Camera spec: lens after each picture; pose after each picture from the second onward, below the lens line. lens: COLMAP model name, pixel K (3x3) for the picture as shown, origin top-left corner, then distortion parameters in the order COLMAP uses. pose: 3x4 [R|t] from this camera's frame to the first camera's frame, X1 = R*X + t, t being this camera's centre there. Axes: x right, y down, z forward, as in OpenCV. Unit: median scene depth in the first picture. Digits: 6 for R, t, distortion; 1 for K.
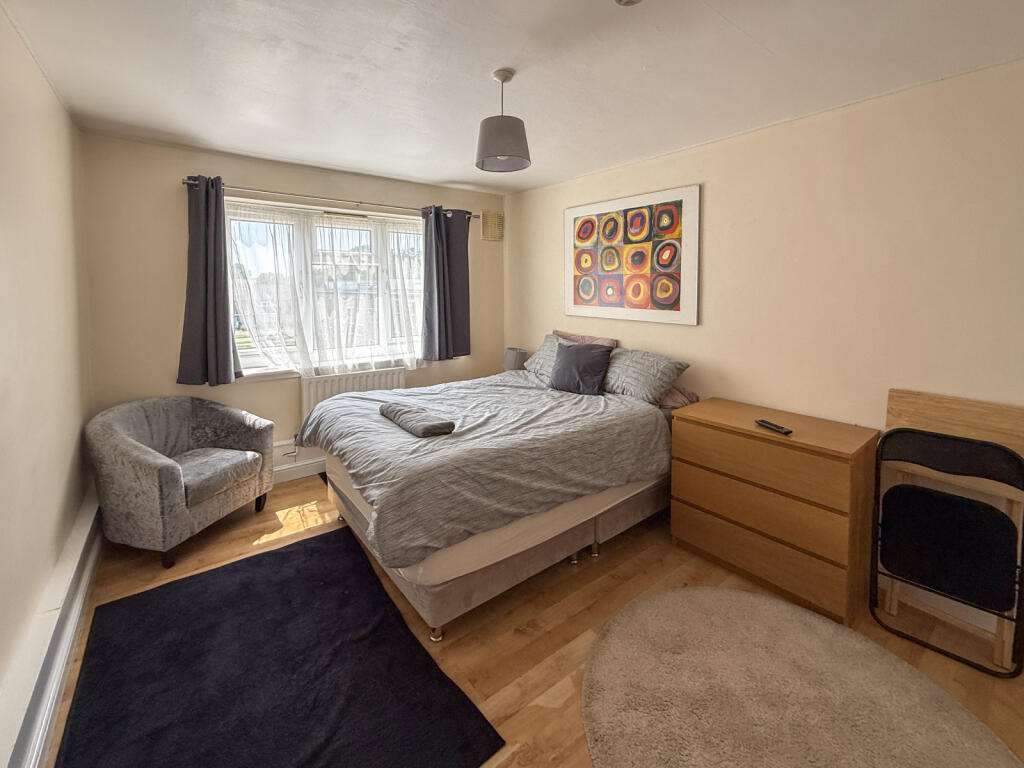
lens RADIAL K [[426.0, 0, 512.0], [0, 426.0, 384.0], [0, 0, 1]] dist [-0.002971, -0.000089]
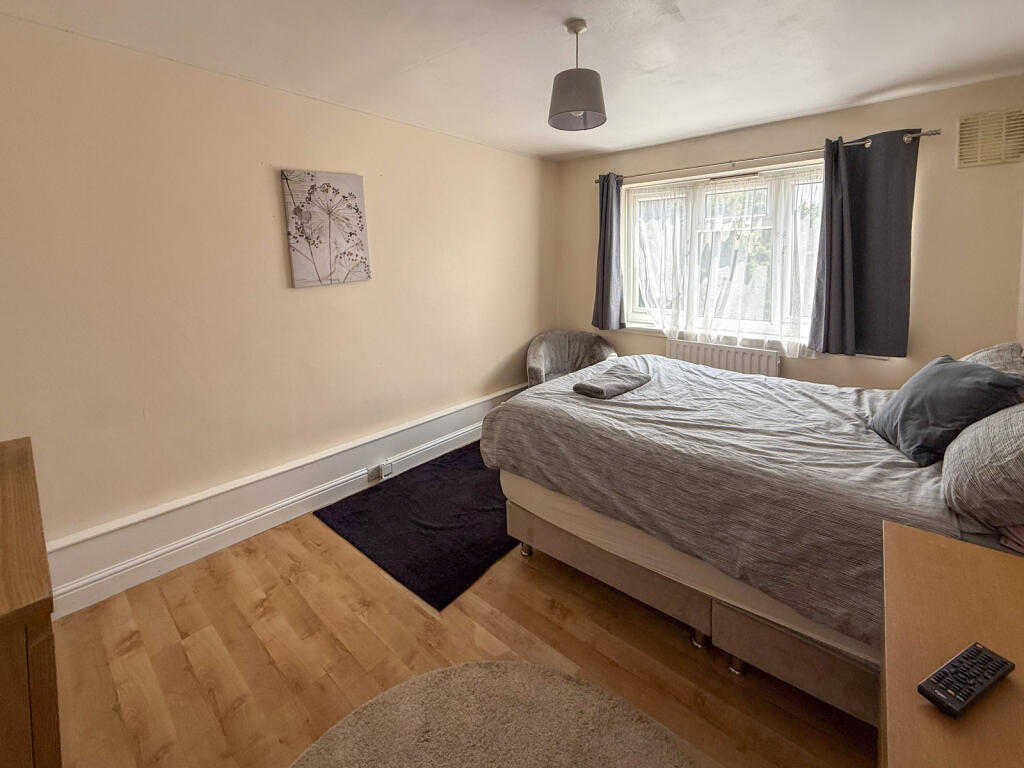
lens RADIAL K [[413.7, 0, 502.1], [0, 413.7, 371.9], [0, 0, 1]] dist [-0.013825, -0.000071]
pose [[0.200688, 0.243180, -0.948993, 0.494013], [-0.202351, 0.958101, 0.202721, -0.066895], [0.958529, 0.151346, 0.241487, 0.369080]]
